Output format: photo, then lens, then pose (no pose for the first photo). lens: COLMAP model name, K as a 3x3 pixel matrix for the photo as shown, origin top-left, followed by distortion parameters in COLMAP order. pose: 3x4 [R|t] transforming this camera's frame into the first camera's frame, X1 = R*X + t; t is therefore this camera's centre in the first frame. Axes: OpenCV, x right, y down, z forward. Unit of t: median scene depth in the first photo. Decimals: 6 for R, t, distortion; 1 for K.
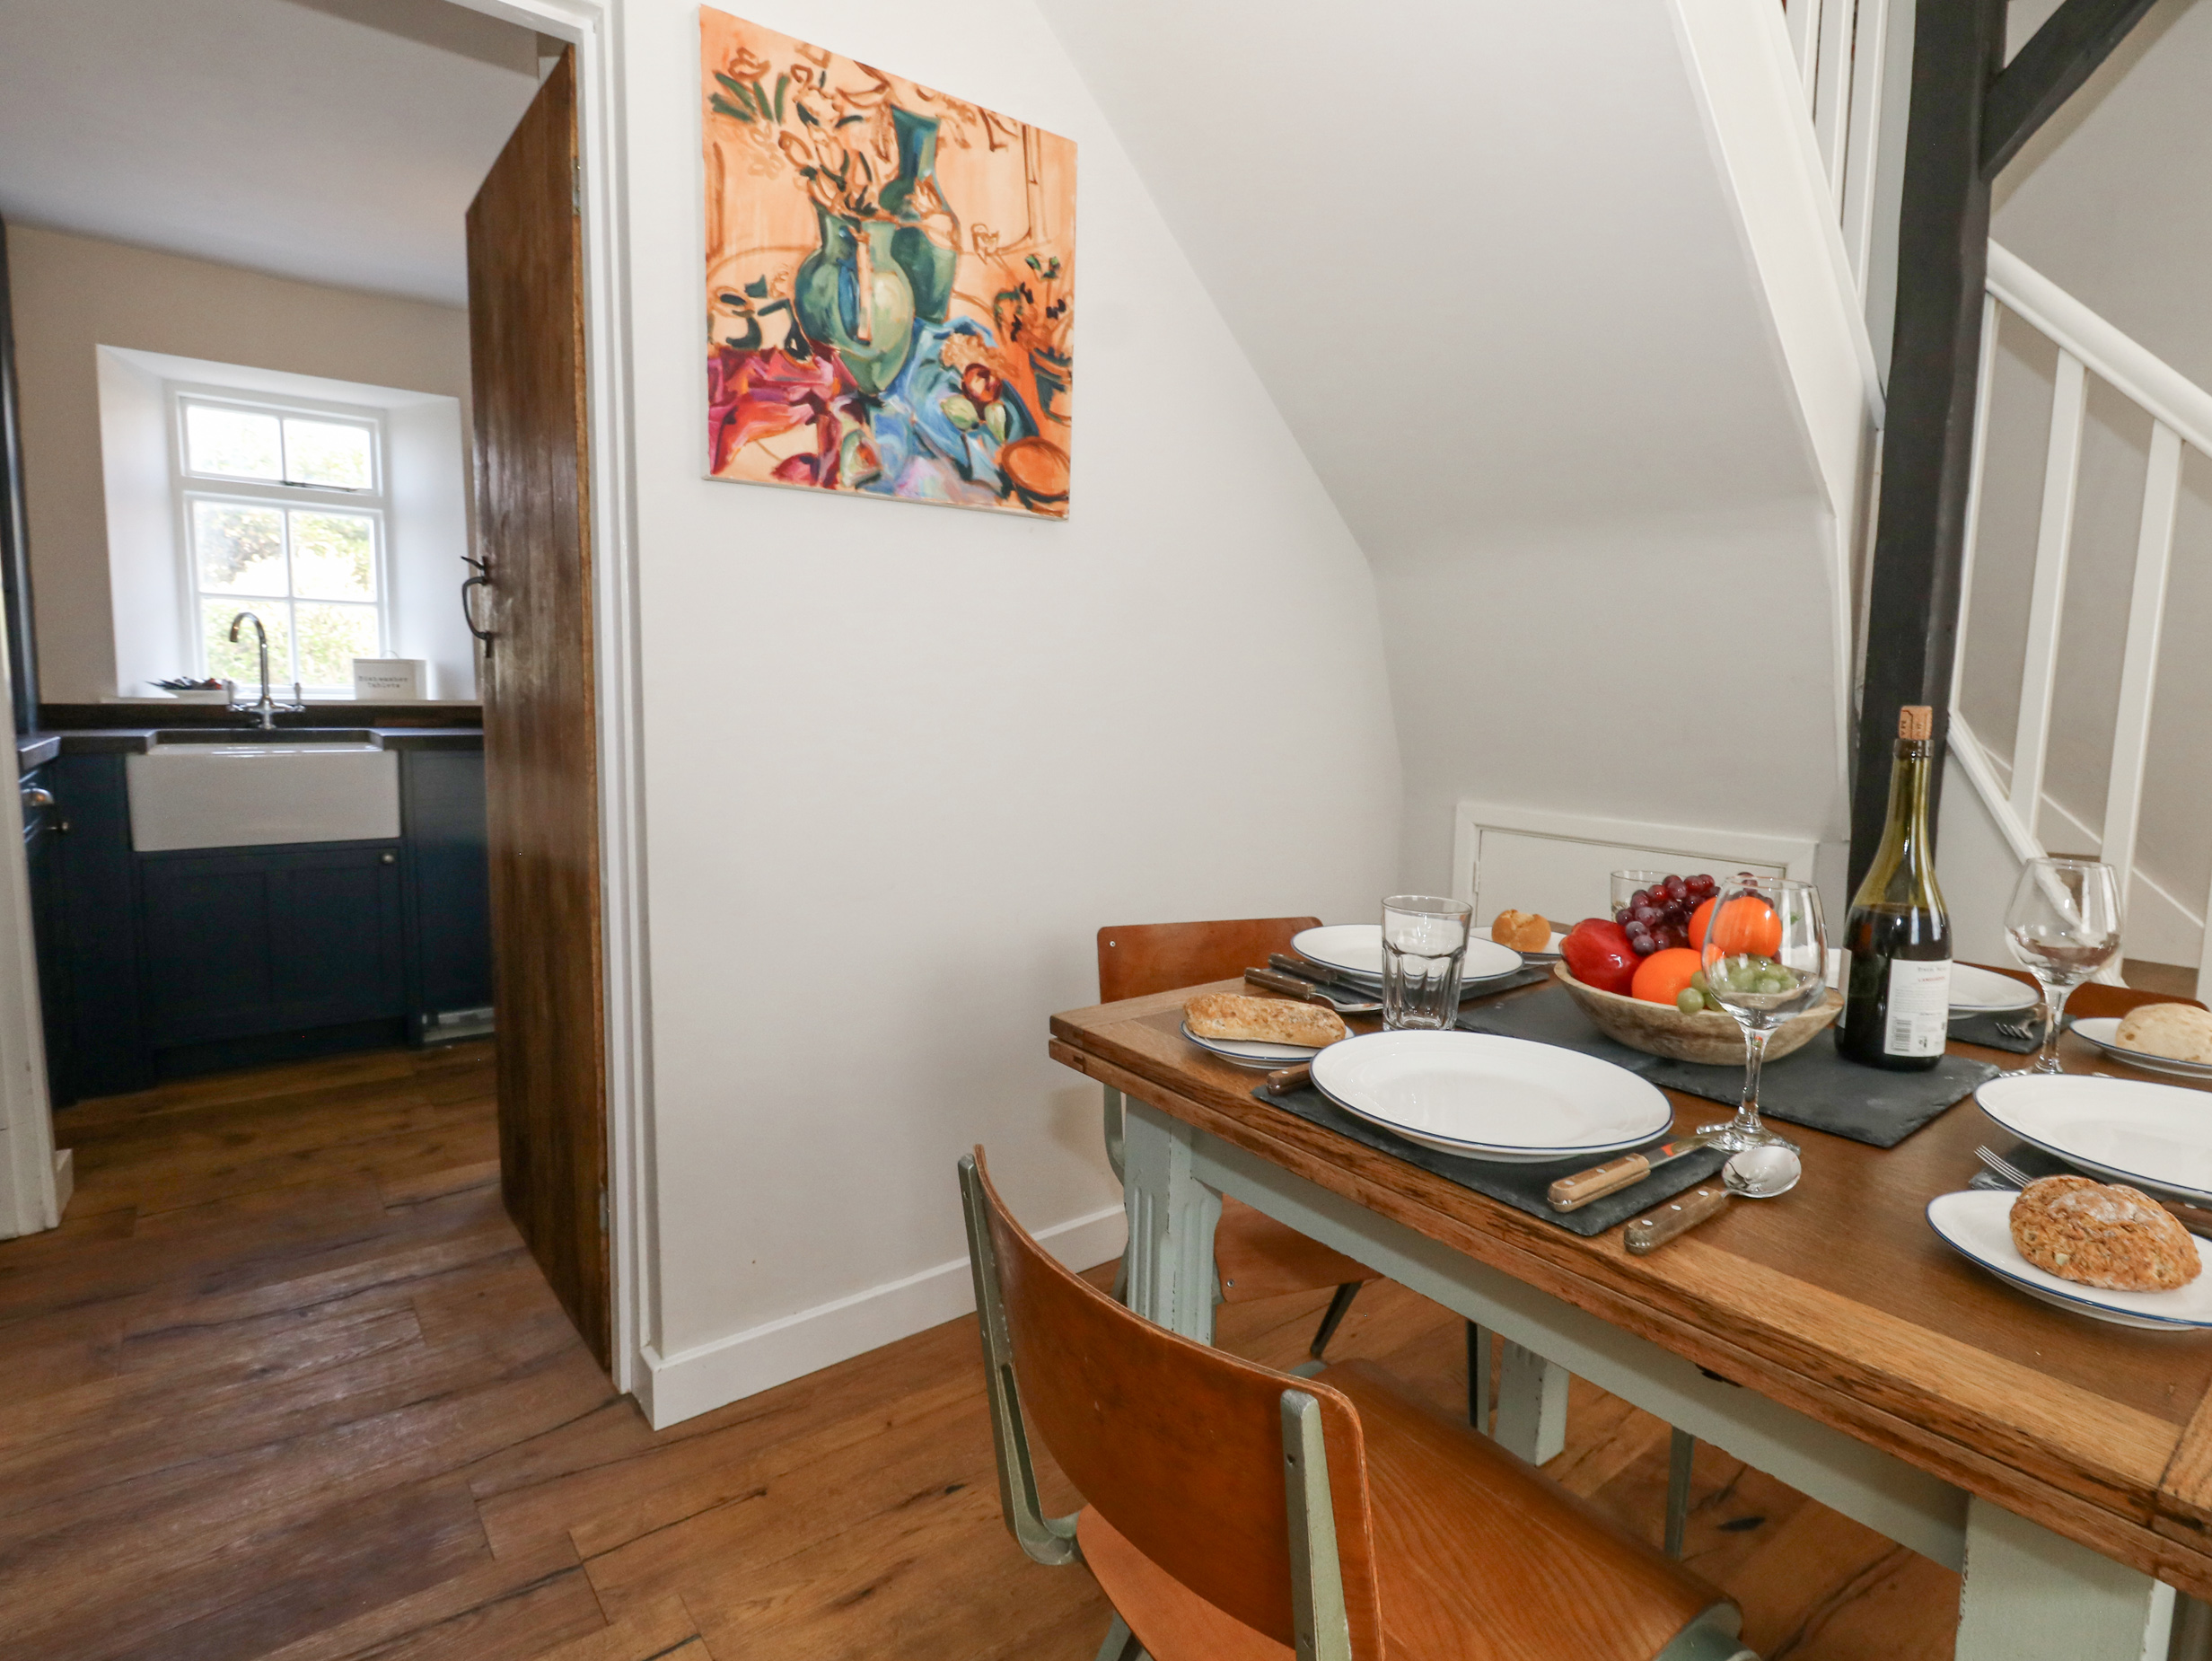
lens RADIAL K [[1141.7, 0, 1144.3], [0, 1141.7, 813.6], [0, 0, 1]] dist [0.000485, -0.000429]
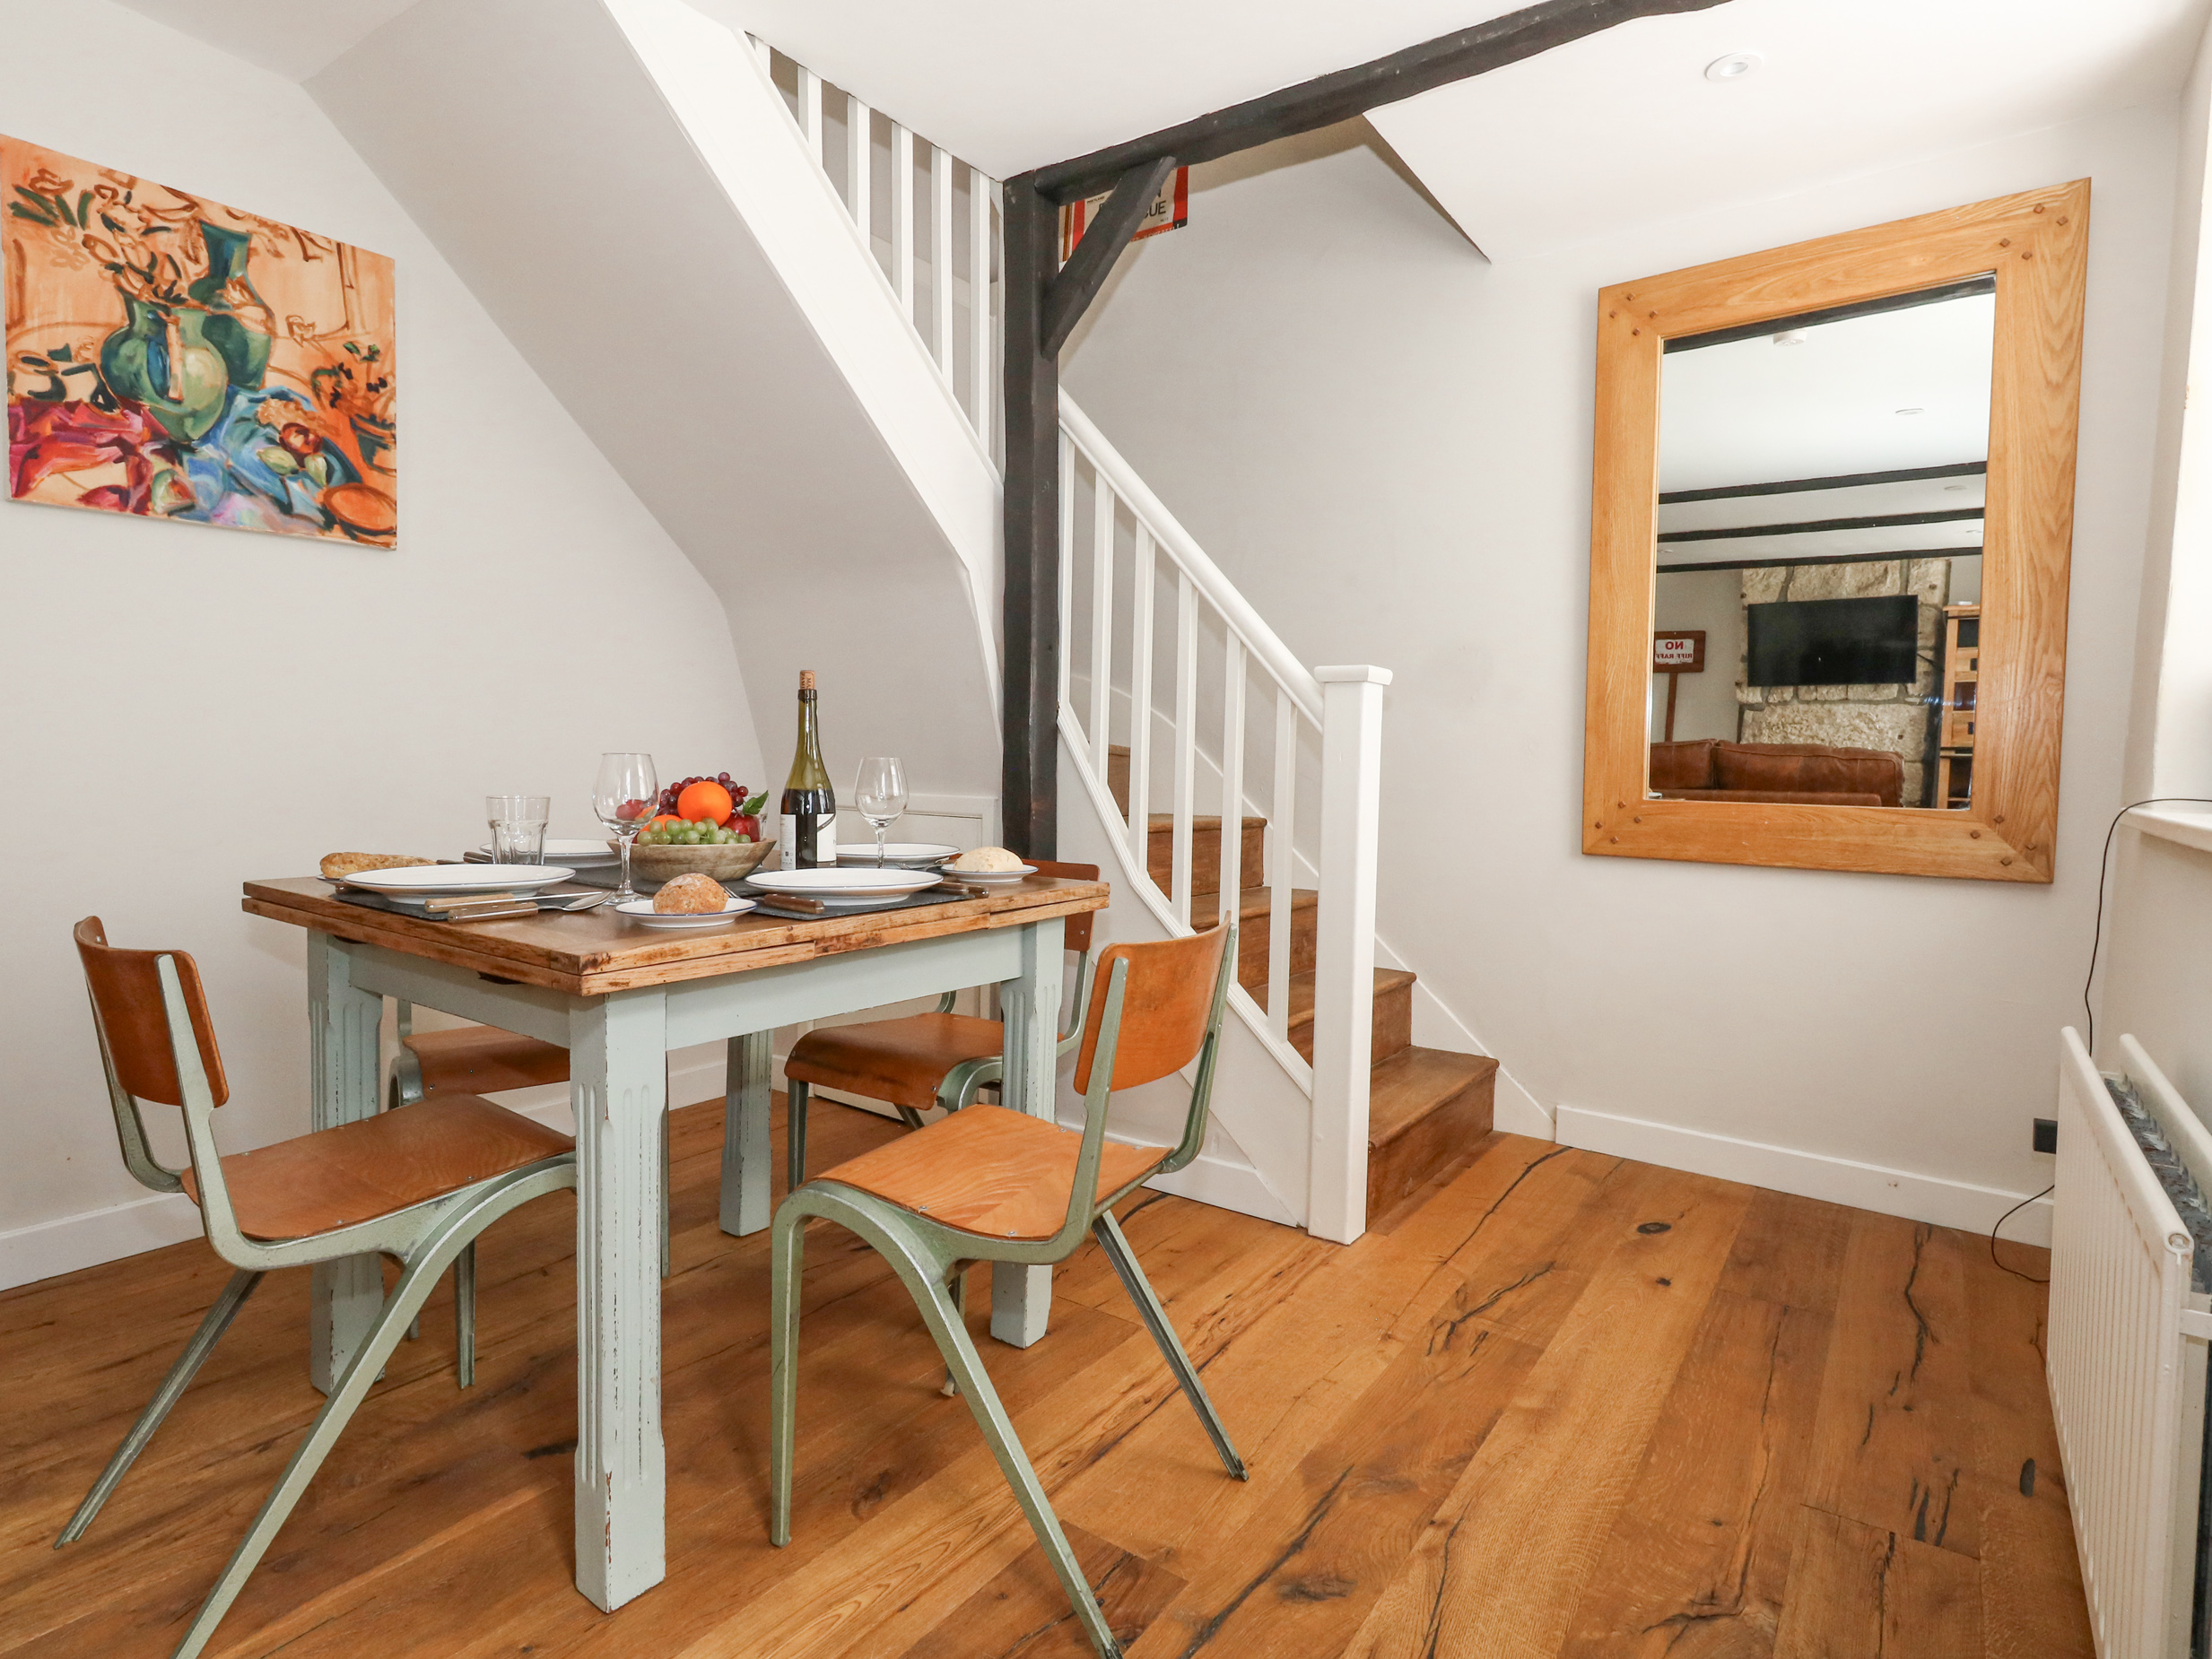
lens RADIAL K [[1141.5, 0, 1111.5], [0, 1141.5, 807.6], [0, 0, 1]] dist [0.000485, -0.000429]
pose [[0.960654, -0.018672, 0.277118, 0.386334], [0.033547, 0.998234, -0.049035, 0.129474], [-0.275713, 0.056402, 0.959584, -0.462546]]
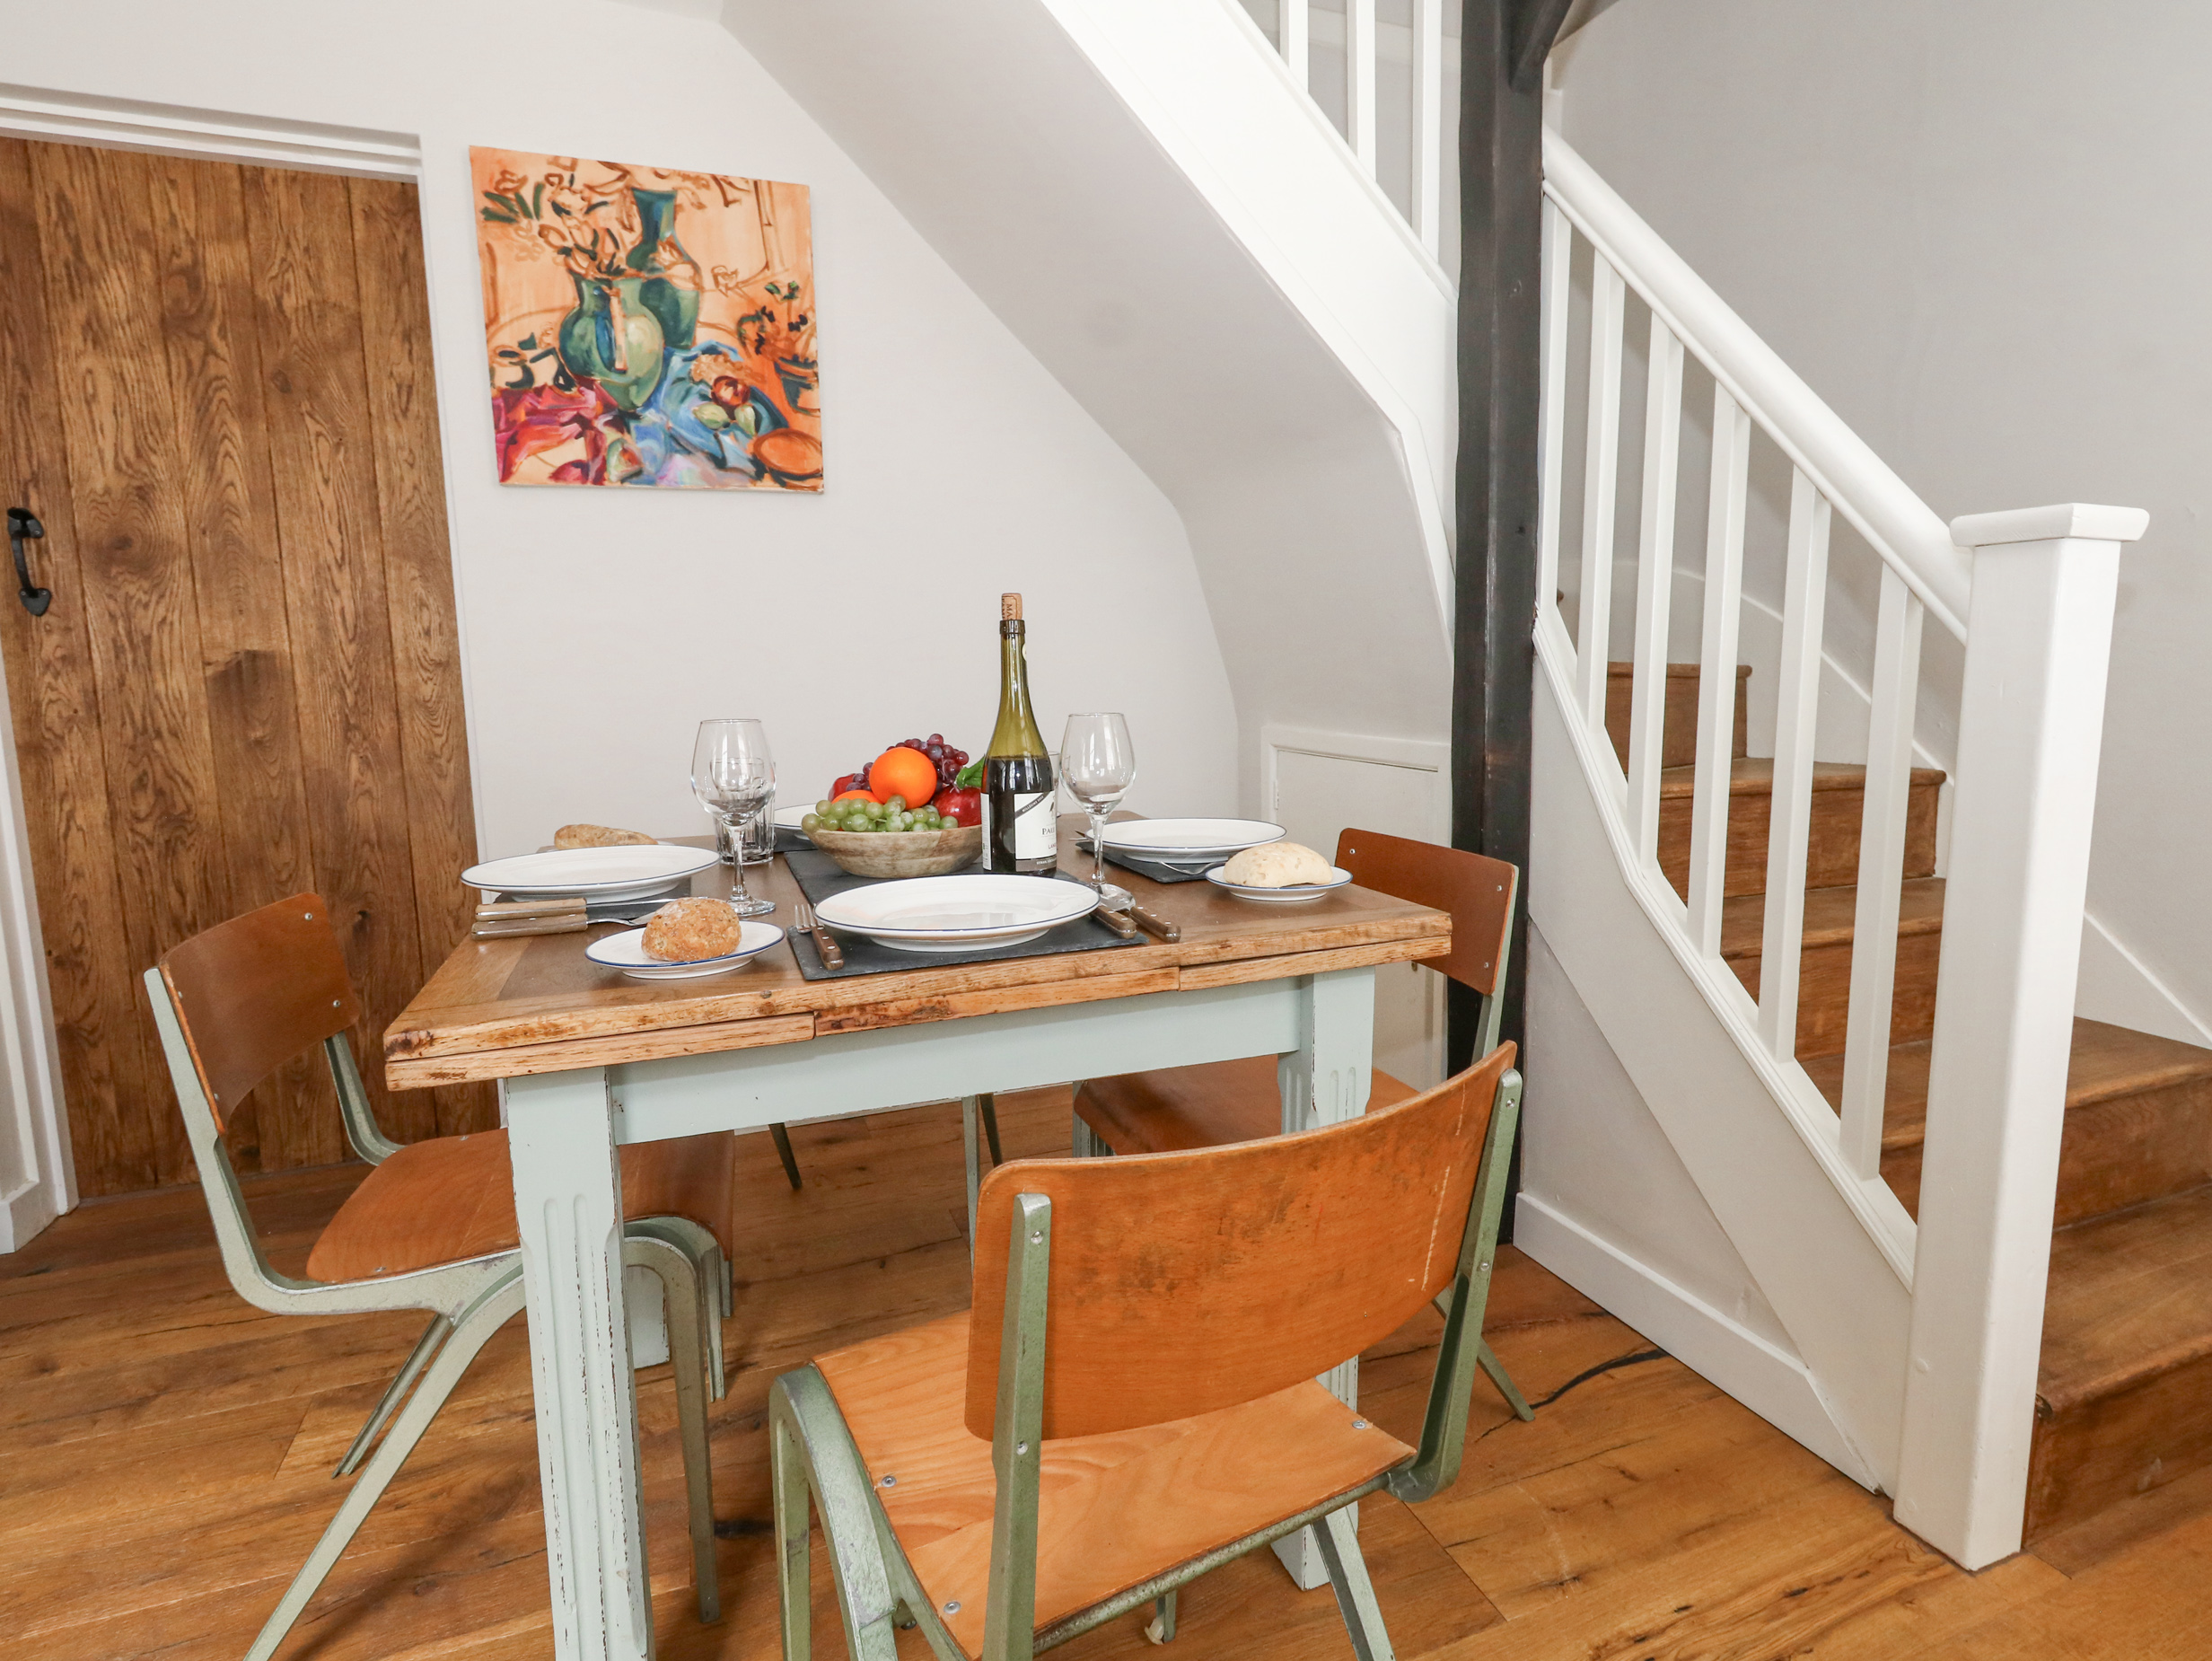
lens RADIAL K [[1141.7, 0, 1112.1], [0, 1141.7, 810.4], [0, 0, 1]] dist [0.000485, -0.000429]
pose [[0.955623, -0.000465, -0.294591, 0.686634], [0.005968, 0.999824, 0.017781, 0.075569], [0.294531, -0.018750, 0.955458, -0.106472]]
